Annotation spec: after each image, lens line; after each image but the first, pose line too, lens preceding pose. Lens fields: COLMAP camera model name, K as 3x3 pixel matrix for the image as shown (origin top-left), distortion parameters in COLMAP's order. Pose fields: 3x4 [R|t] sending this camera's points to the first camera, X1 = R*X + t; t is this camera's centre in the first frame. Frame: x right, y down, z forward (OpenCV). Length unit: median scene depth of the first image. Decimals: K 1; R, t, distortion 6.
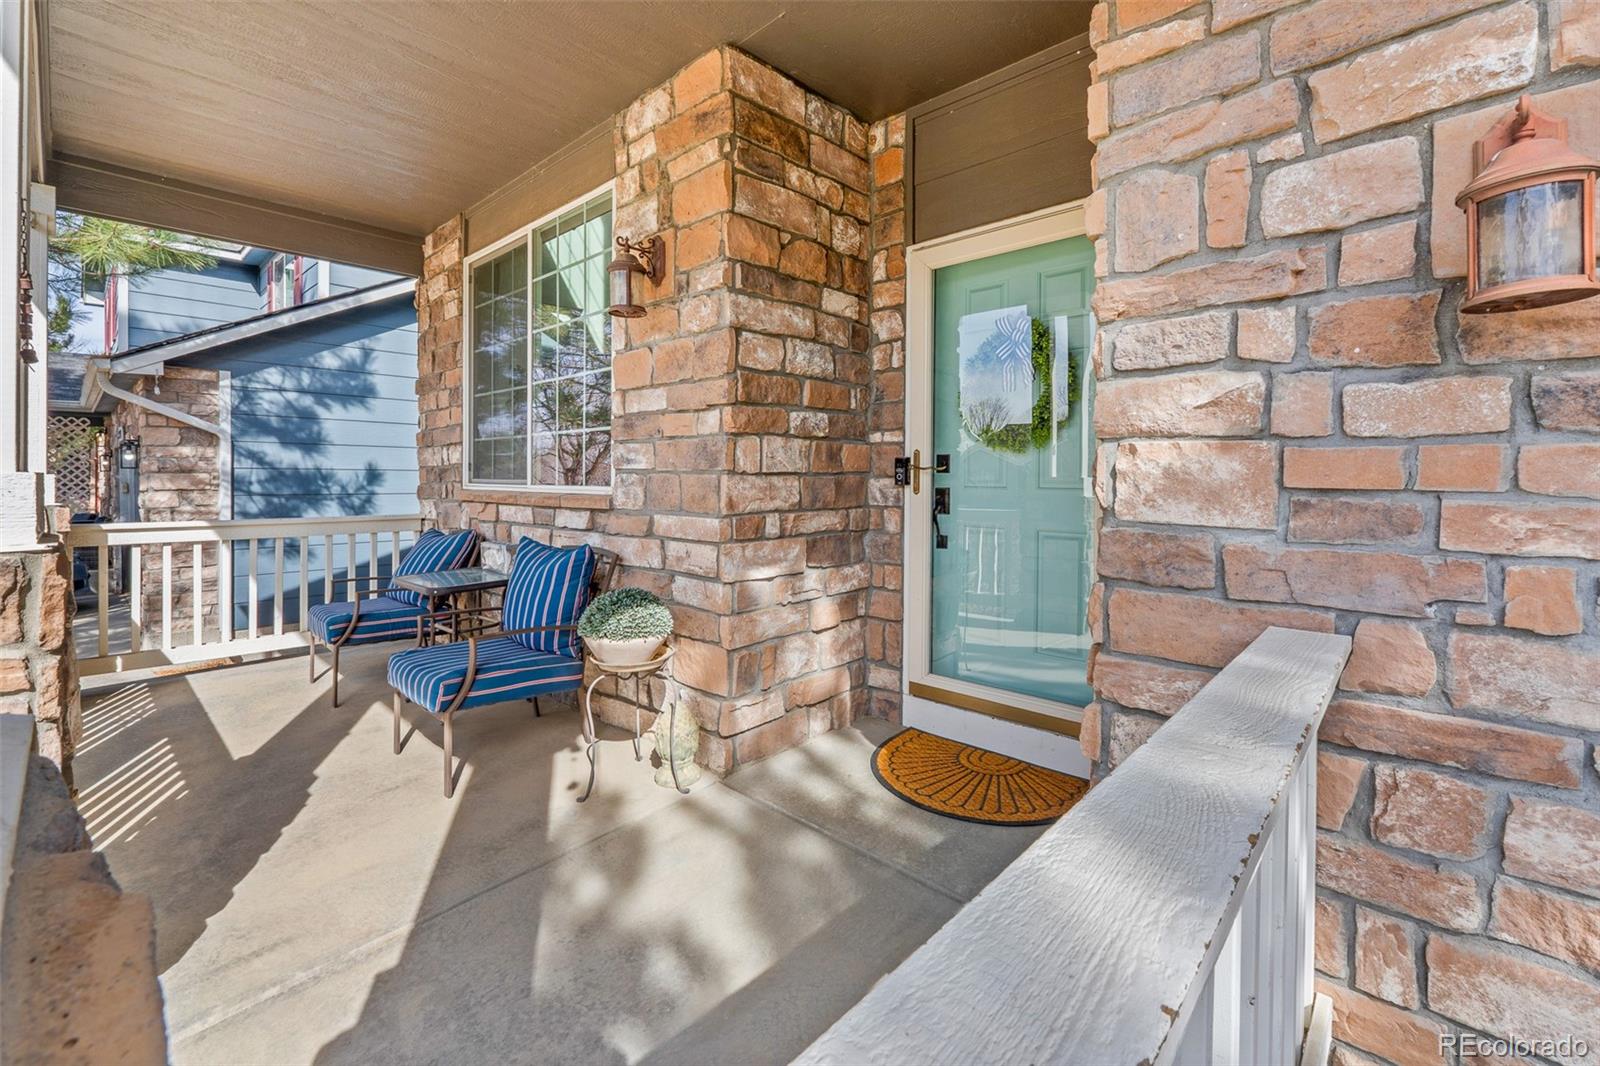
lens RADIAL K [[685.0, 0, 799.7], [0, 685.0, 473.7], [0, 0, 1]] dist [-0.002243, -0.000596]
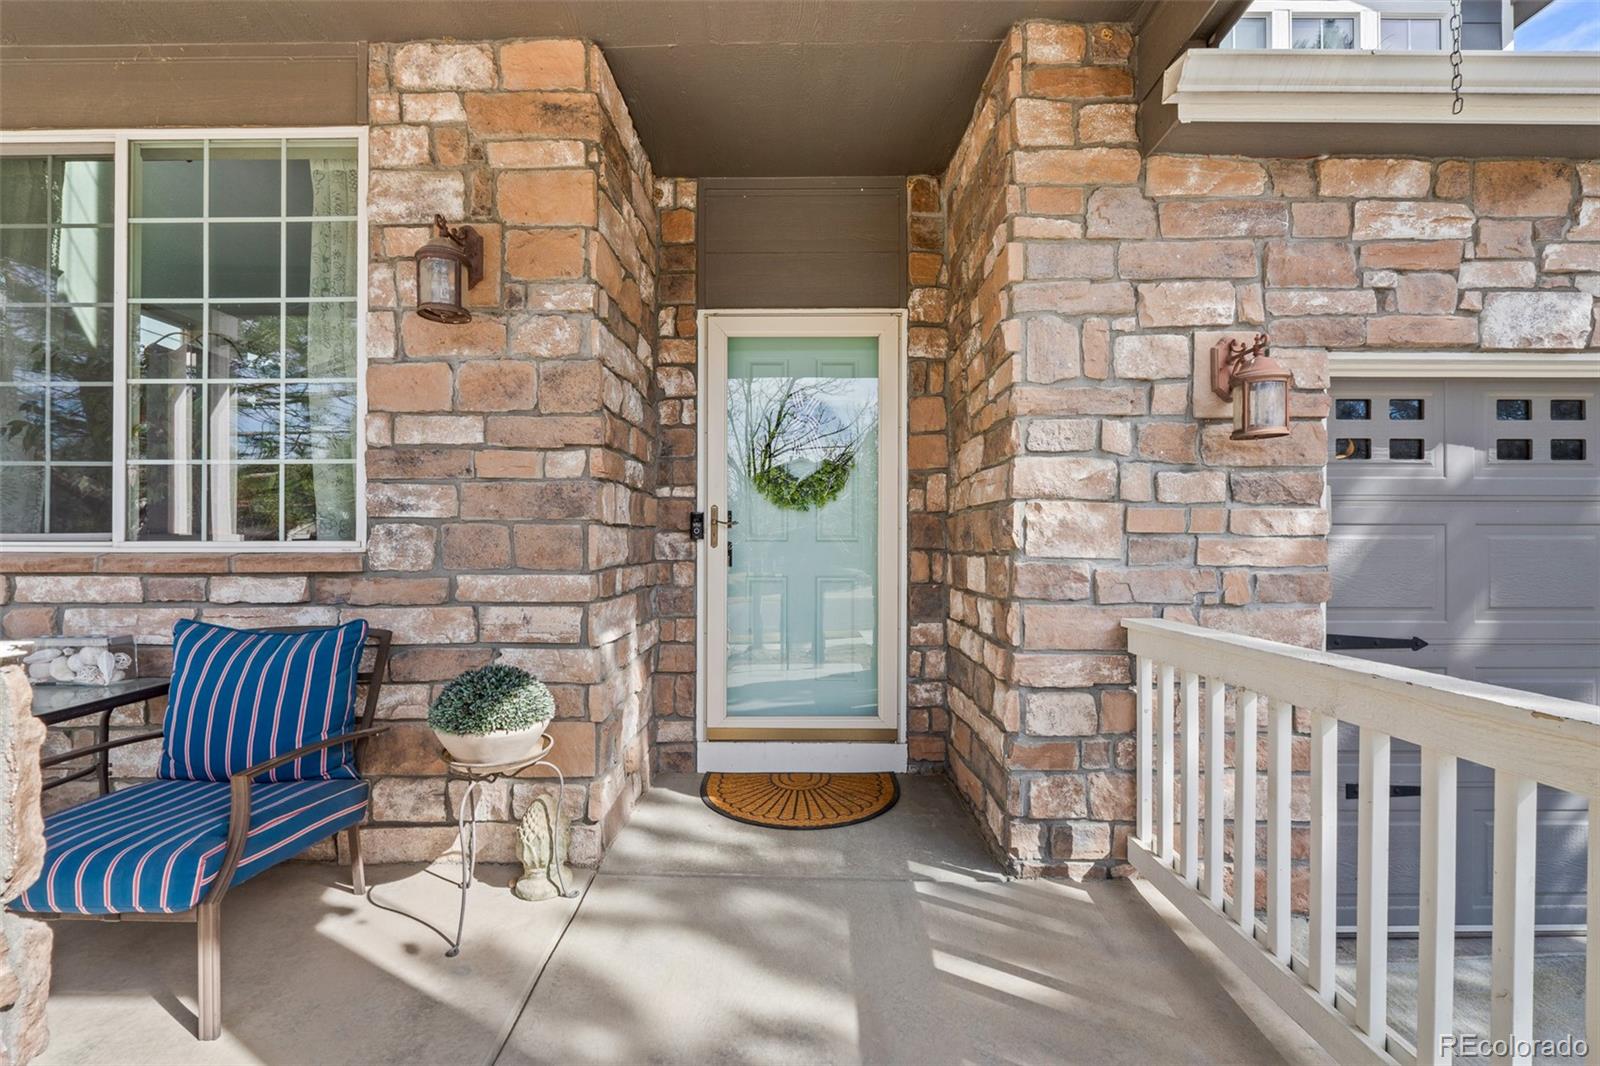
lens RADIAL K [[666.8, 0, 800.0], [0, 666.8, 533.0], [0, 0, 1]] dist [-0.003033, -0.000272]
pose [[0.739229, 0.006772, 0.673420, -0.479261], [-0.000928, 0.999959, -0.009036, 0.018991], [-0.673453, 0.006054, 0.739205, 0.180042]]
